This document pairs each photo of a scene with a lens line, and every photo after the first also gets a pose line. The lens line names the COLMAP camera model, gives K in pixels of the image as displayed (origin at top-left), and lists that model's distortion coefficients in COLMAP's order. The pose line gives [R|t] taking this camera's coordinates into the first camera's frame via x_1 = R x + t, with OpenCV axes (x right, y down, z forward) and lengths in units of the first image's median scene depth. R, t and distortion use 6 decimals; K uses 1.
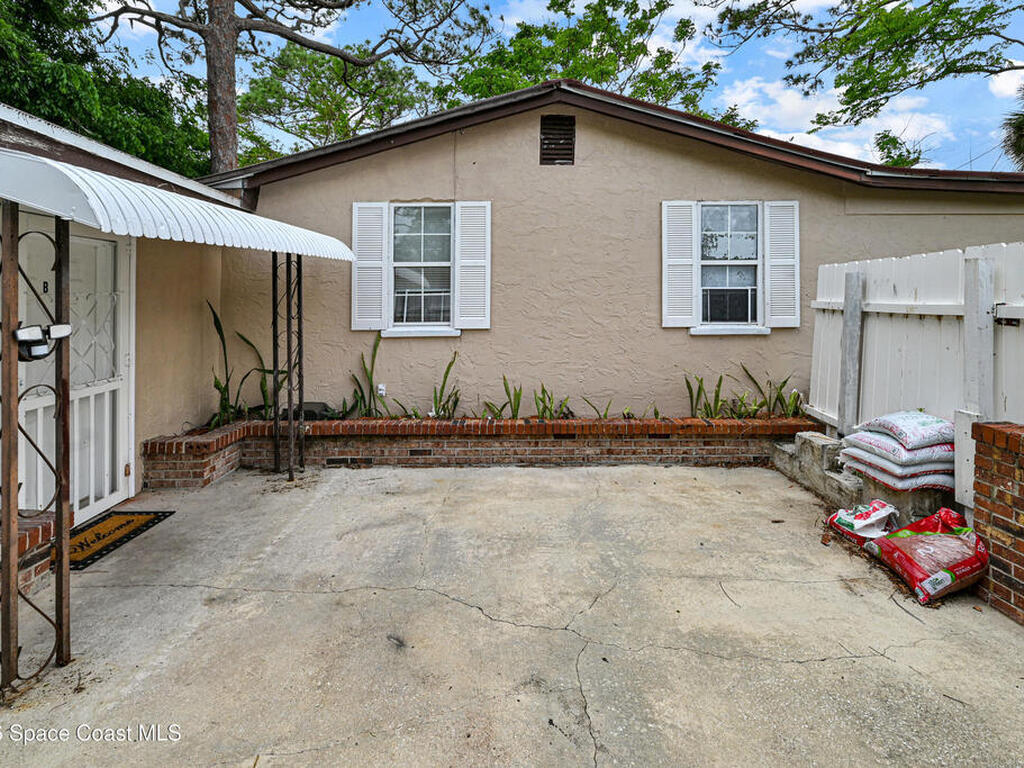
lens RADIAL K [[412.1, 0, 511.1], [0, 412.1, 383.1], [0, 0, 1]] dist [0.001765, -0.000123]
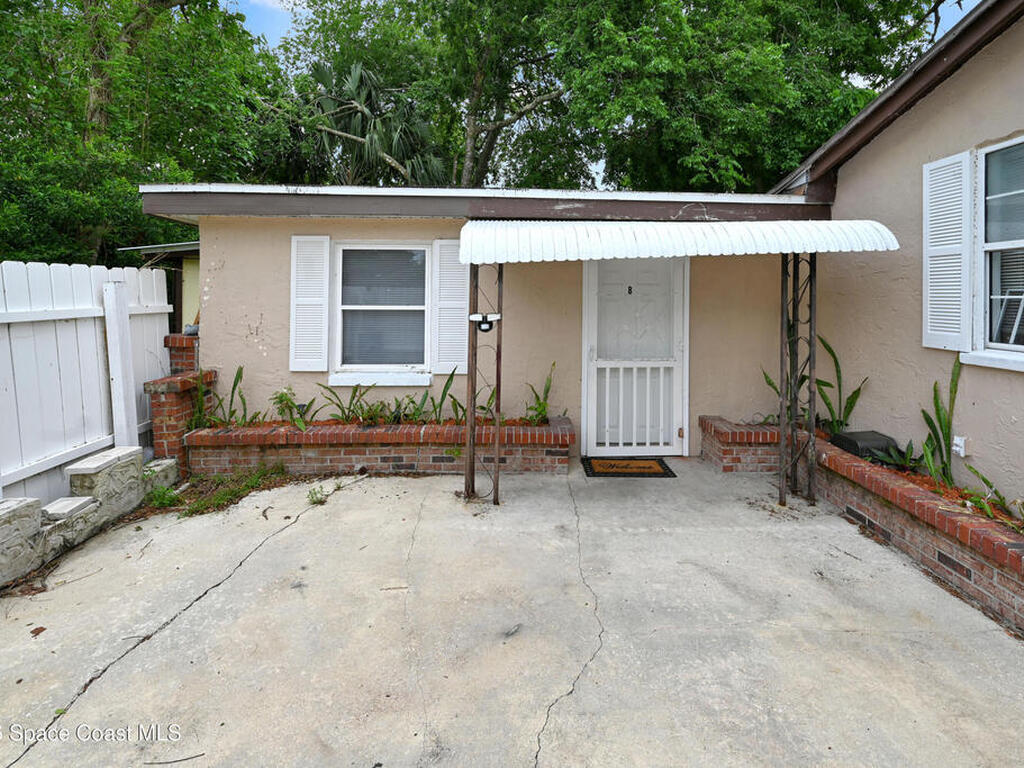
lens RADIAL K [[412.1, 0, 490.4], [0, 412.1, 355.0], [0, 0, 1]] dist [0.001765, -0.000123]
pose [[0.151229, 0.146835, -0.977532, 0.341953], [-0.206702, 0.971741, 0.113987, -0.084148], [0.966646, 0.184820, 0.177307, 0.346789]]
